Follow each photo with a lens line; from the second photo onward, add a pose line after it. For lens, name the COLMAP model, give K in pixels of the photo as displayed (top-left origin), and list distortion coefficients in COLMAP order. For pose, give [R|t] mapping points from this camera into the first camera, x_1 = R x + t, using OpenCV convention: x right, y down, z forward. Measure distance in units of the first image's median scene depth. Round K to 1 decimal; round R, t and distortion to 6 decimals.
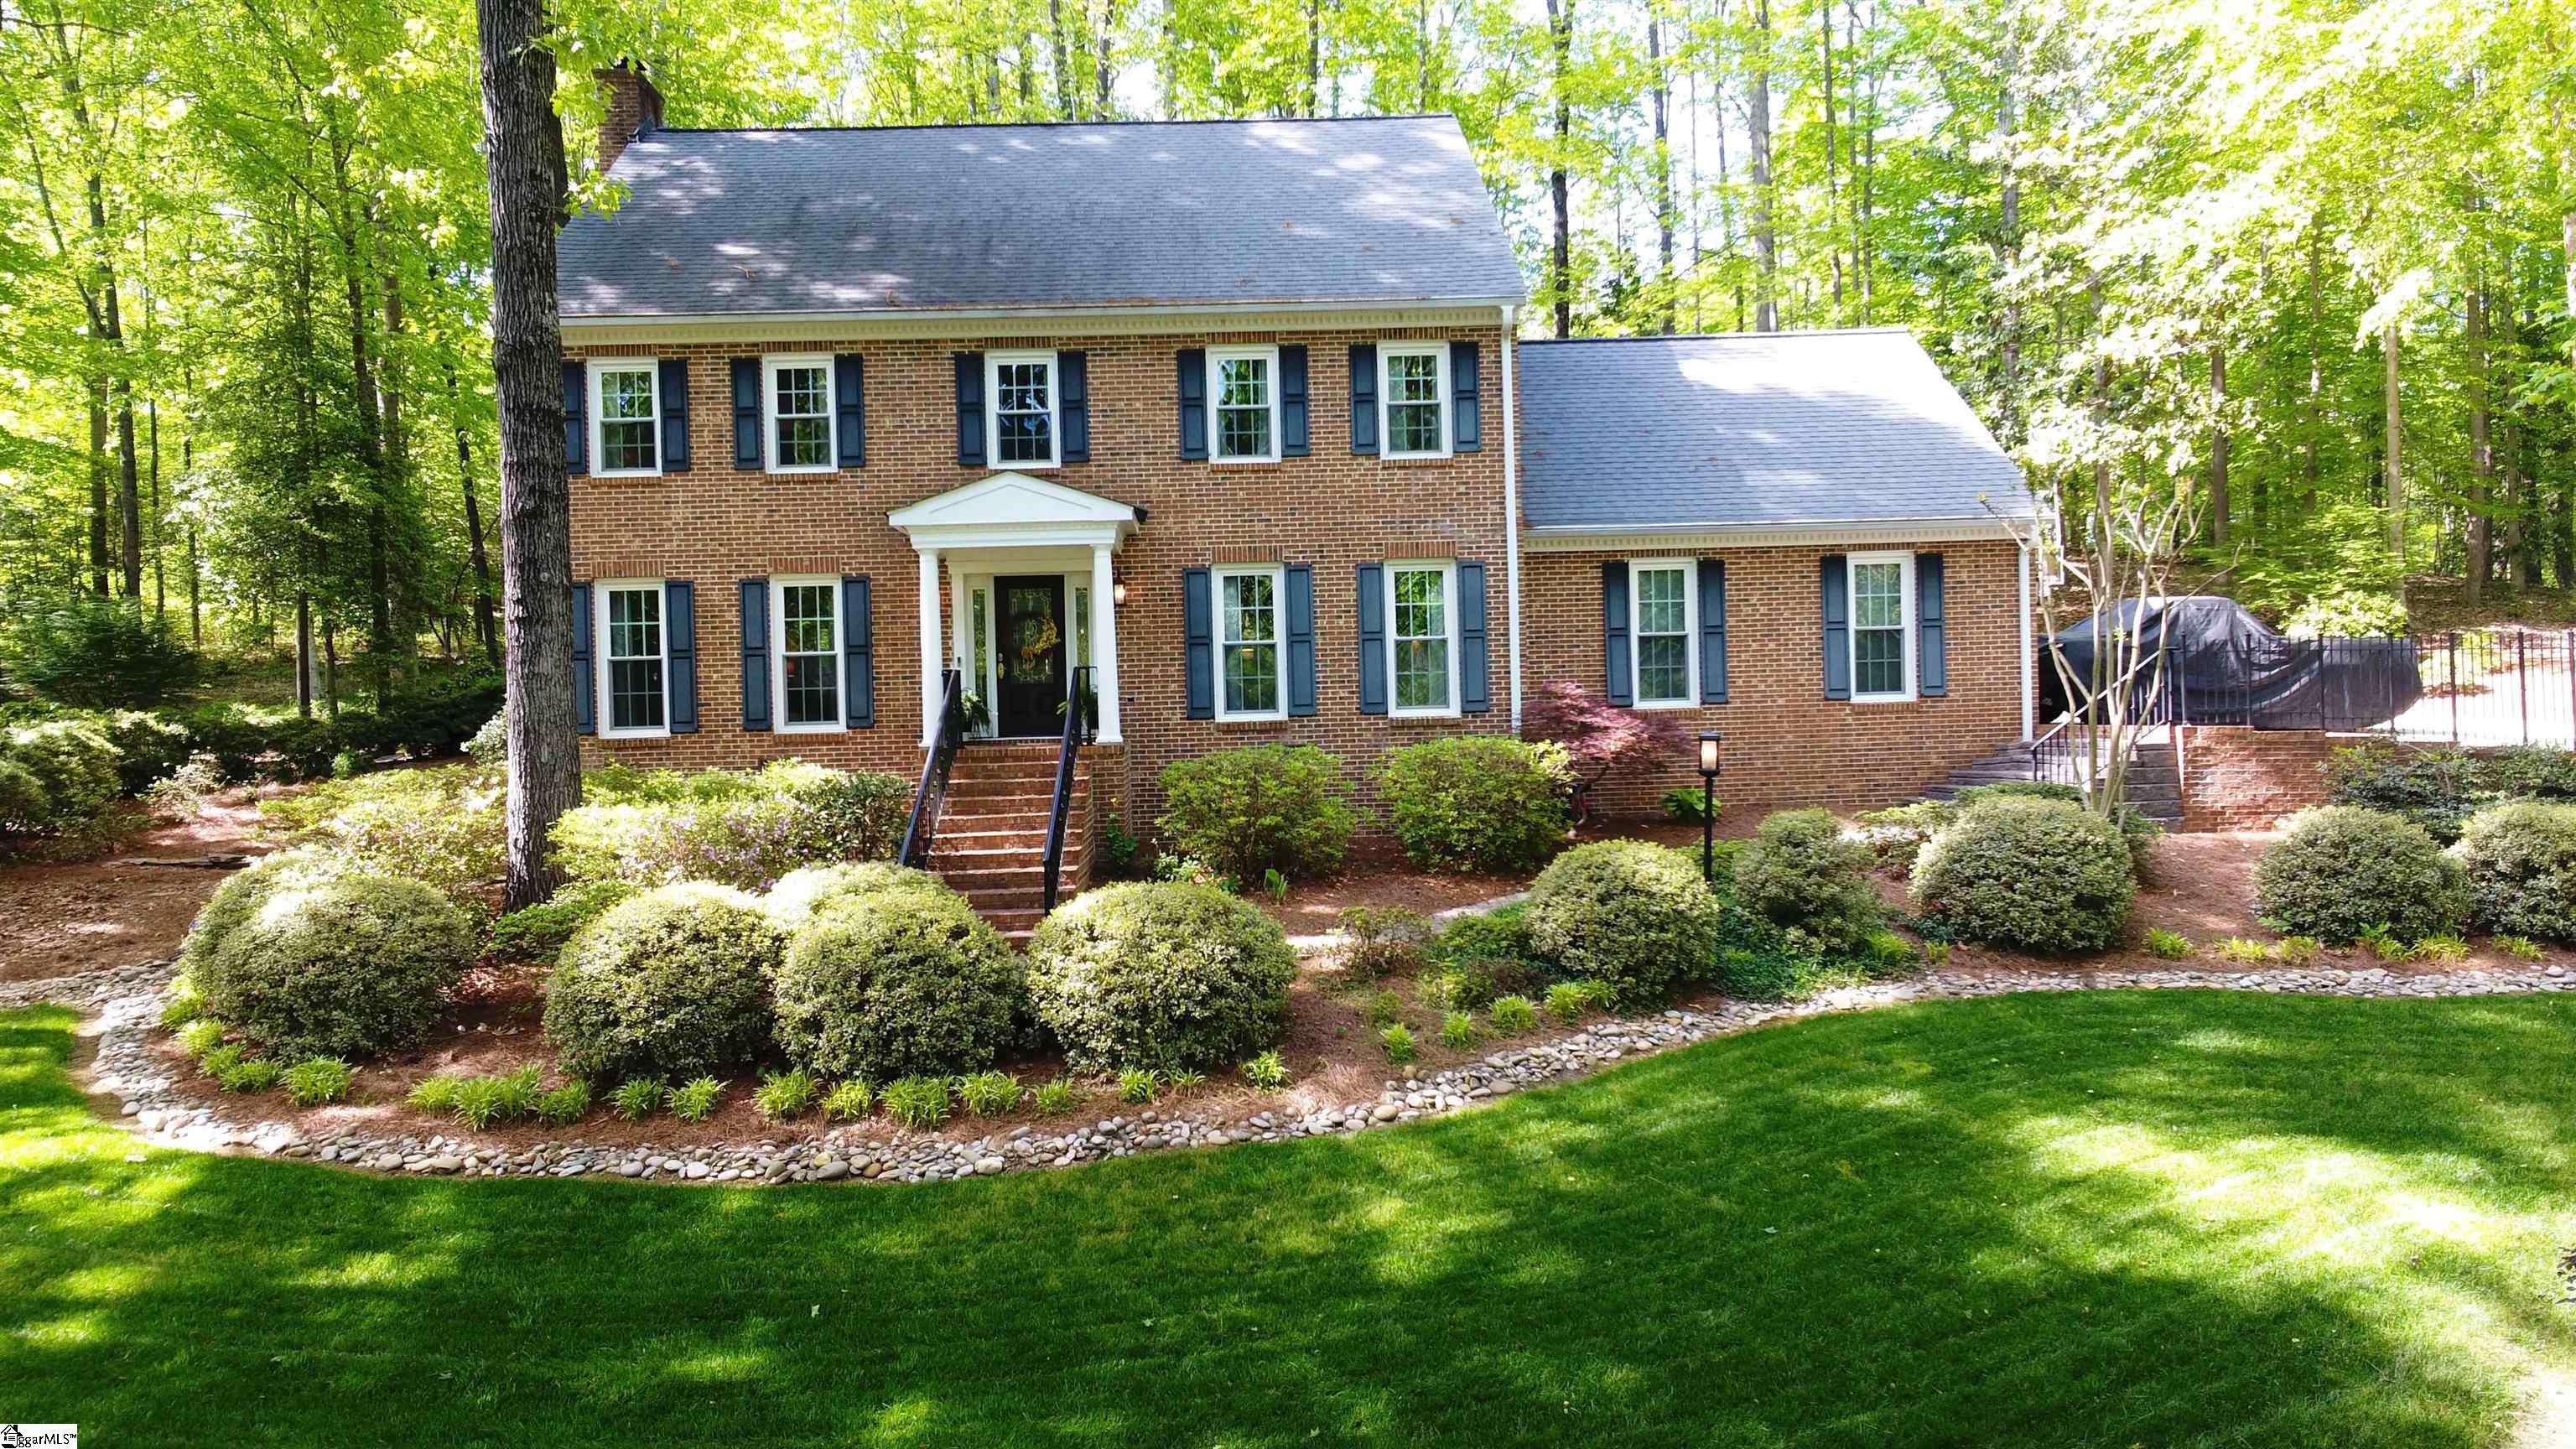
lens RADIAL K [[1504.9, 0, 1288.0], [0, 1504.9, 724.5], [0, 0, 1]] dist [0.003091, -0.000489]
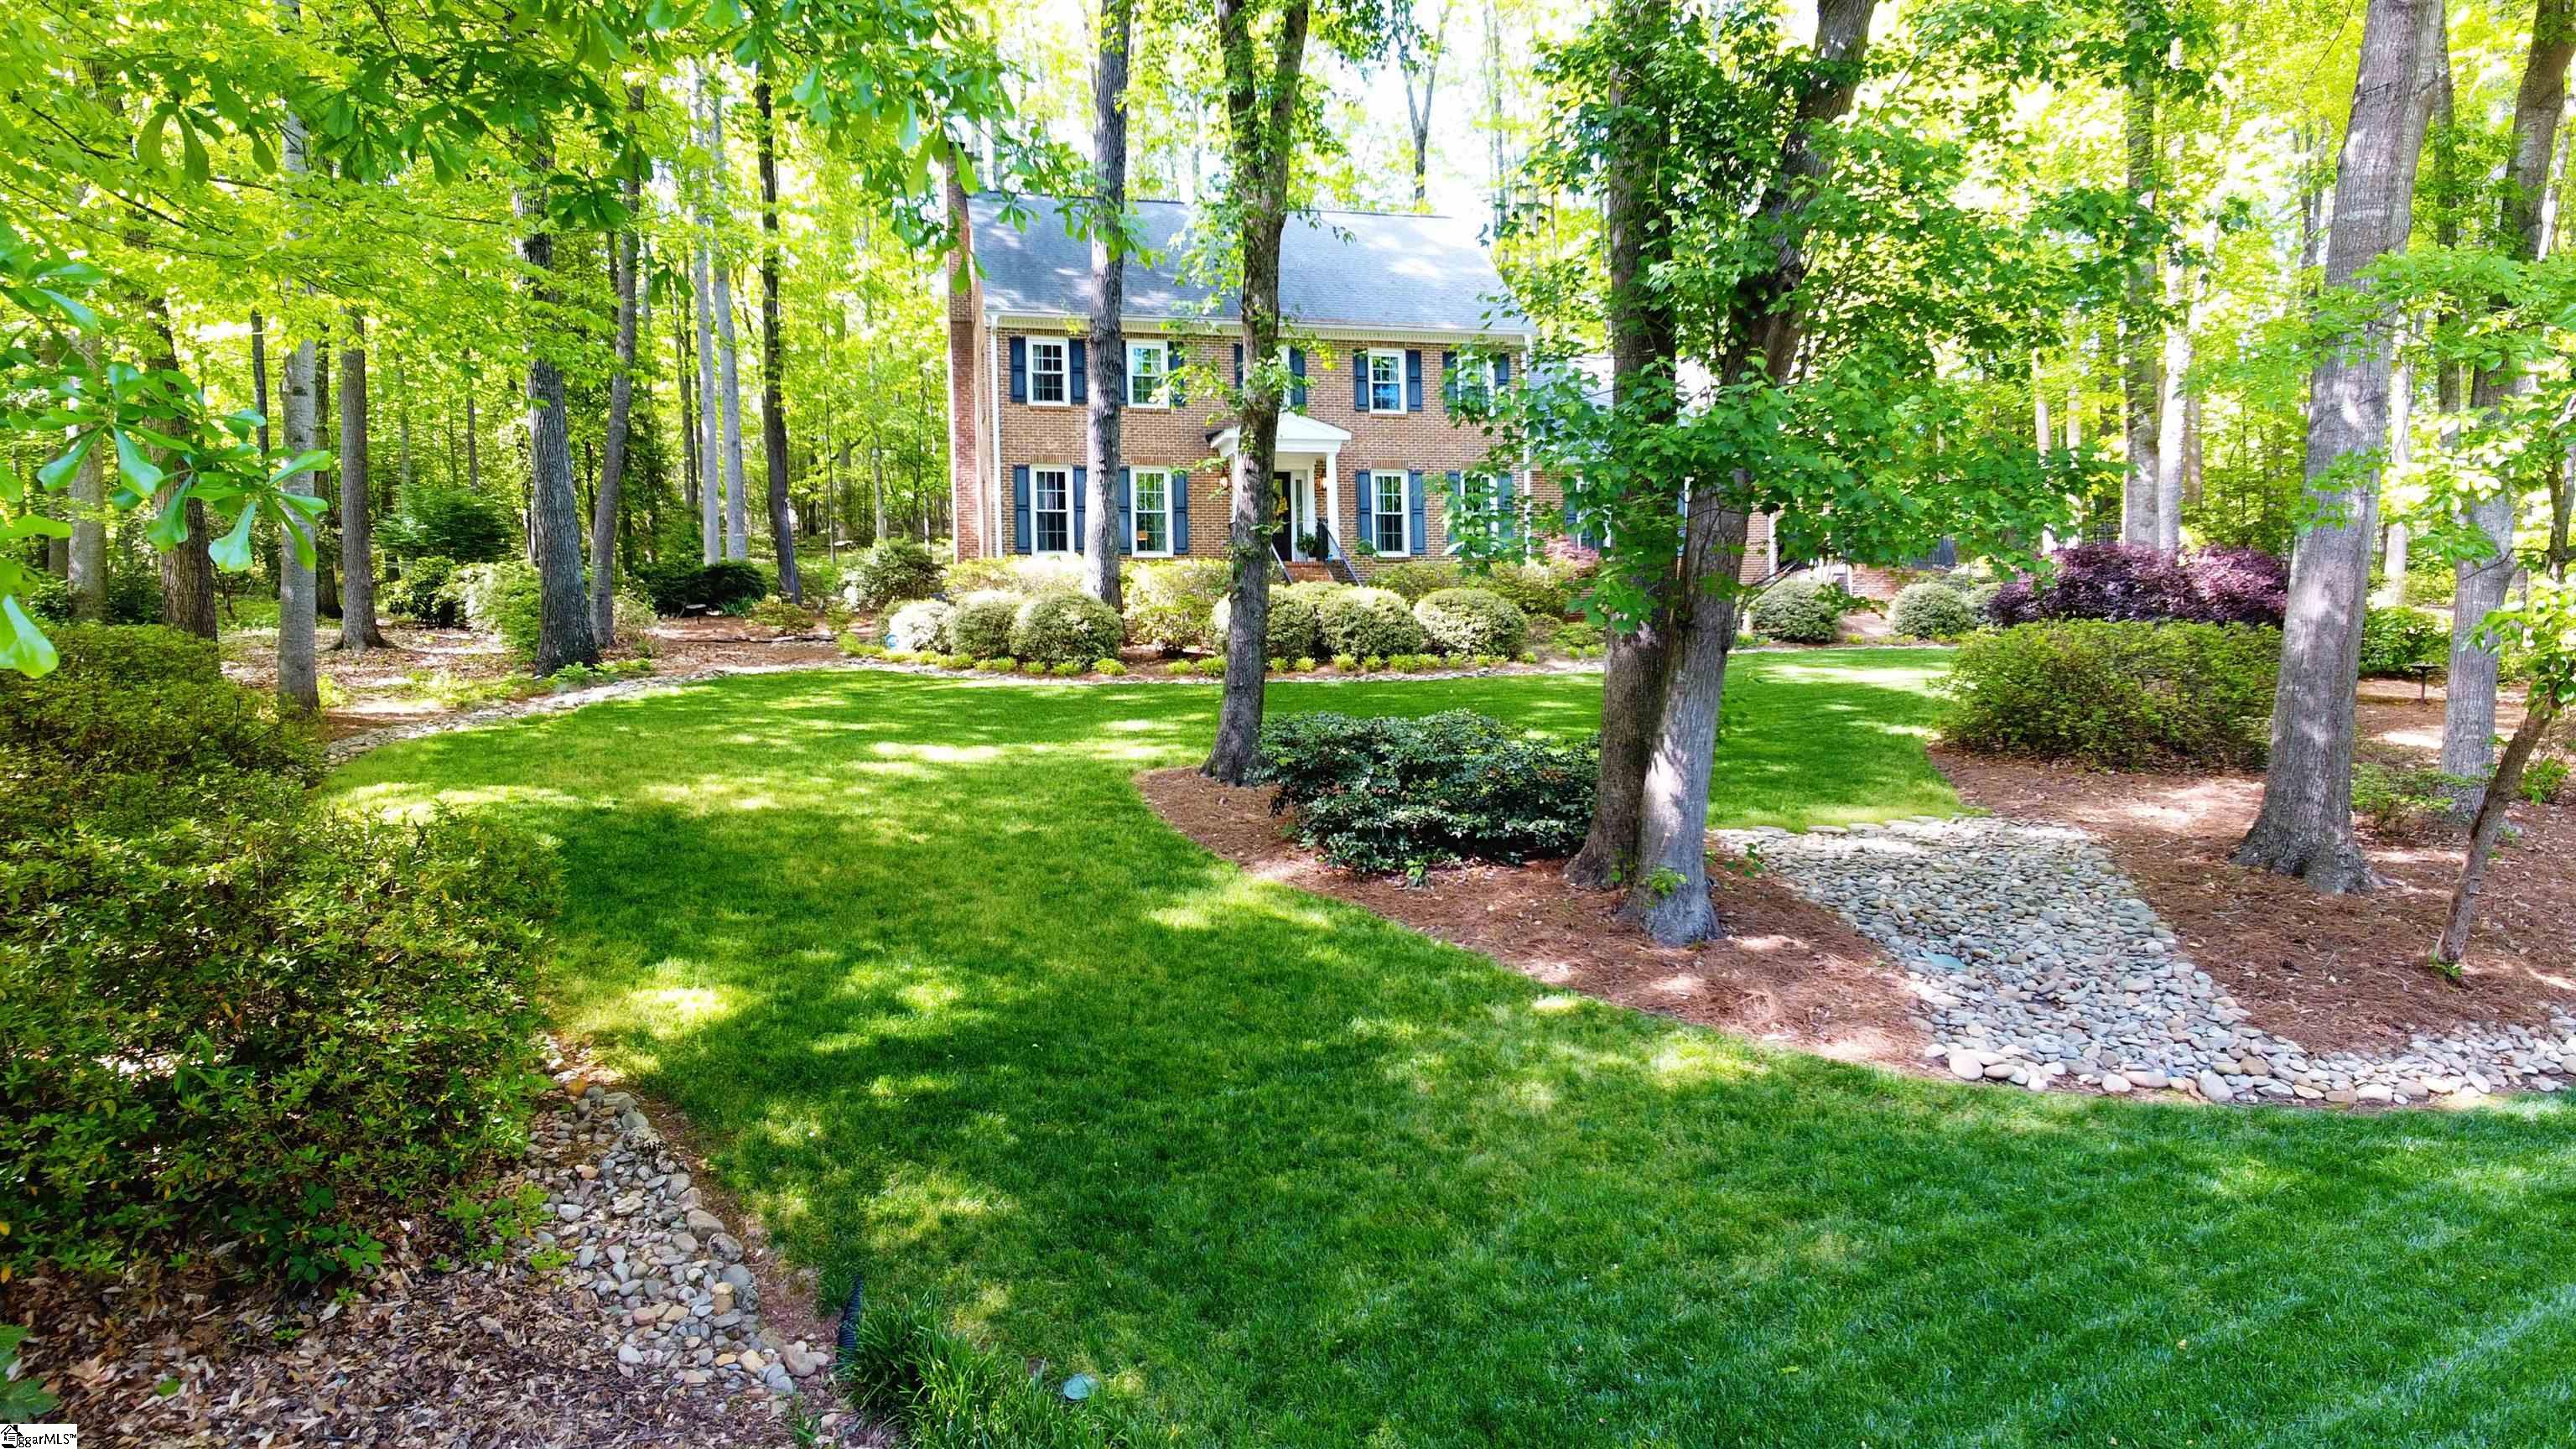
lens RADIAL K [[1504.9, 0, 1288.0], [0, 1504.9, 724.5], [0, 0, 1]] dist [0.003091, -0.000489]
pose [[0.977305, 0.000638, 0.211836, -0.530376], [-0.002535, 0.999959, 0.008685, 0.185709], [-0.211822, -0.009025, 0.977267, -0.750988]]
